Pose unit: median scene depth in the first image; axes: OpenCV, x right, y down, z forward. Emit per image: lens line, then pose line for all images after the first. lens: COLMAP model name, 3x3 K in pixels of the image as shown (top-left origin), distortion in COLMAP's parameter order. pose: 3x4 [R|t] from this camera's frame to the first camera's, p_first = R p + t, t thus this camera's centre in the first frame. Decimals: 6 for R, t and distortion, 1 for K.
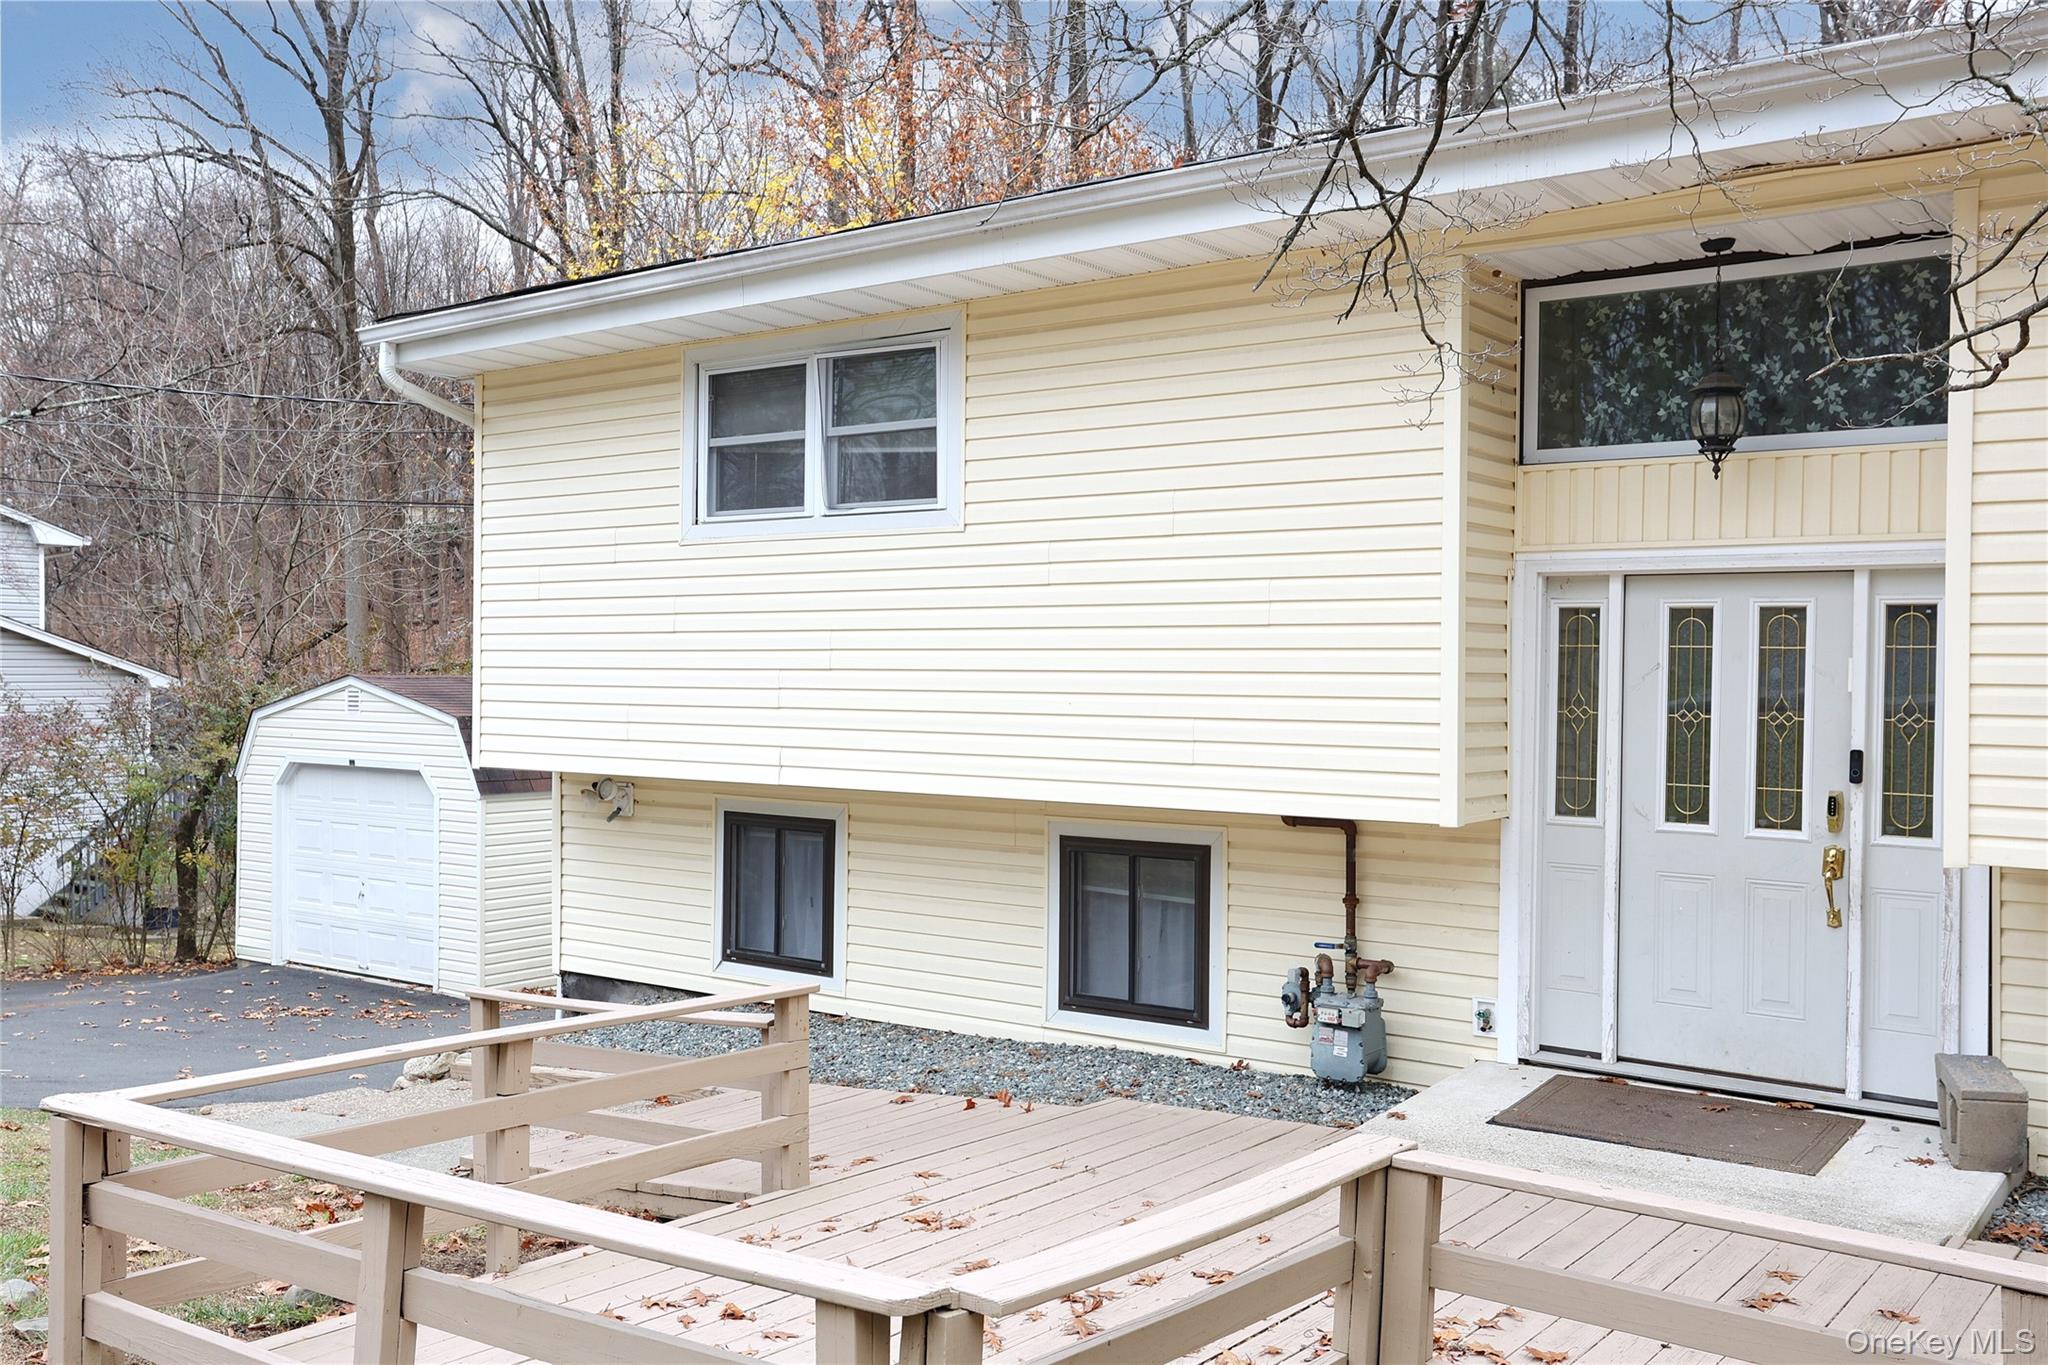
lens RADIAL K [[1847.6, 0, 1024.0], [0, 1847.6, 682.5], [0, 0, 1]] dist [0.009874, 0.010221]
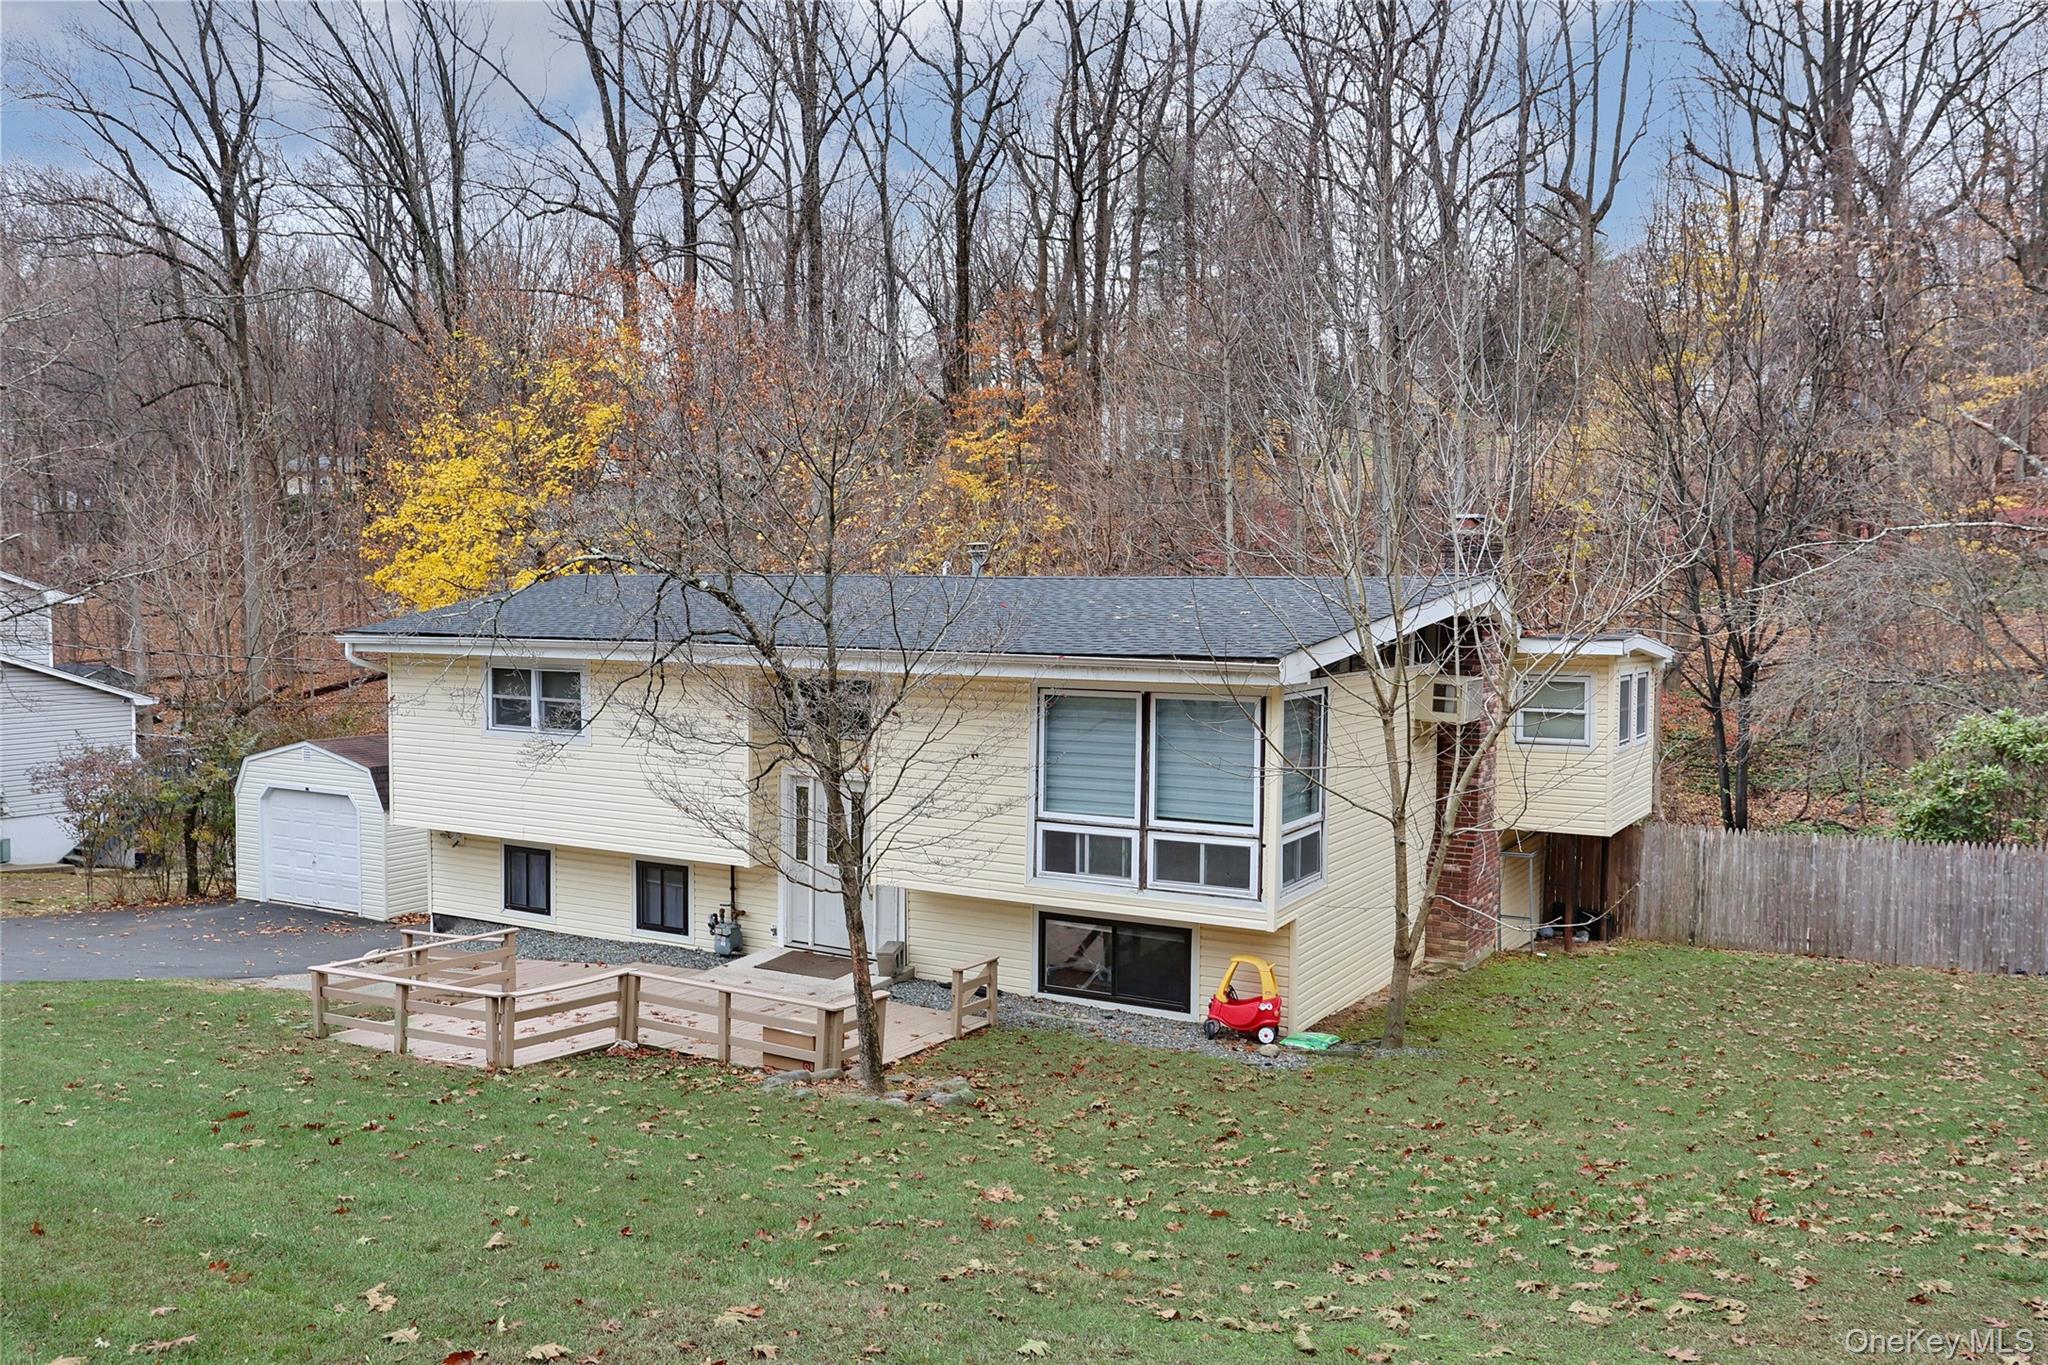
lens RADIAL K [[1705.4, 0, 1024.0], [0, 1705.4, 682.5], [0, 0, 1]] dist [0.009251, -0.001851]
pose [[0.995424, -0.007810, 0.095232, 0.290155], [0.002692, 0.998550, 0.053758, -0.251591], [-0.095514, -0.053256, 0.994003, -1.200493]]
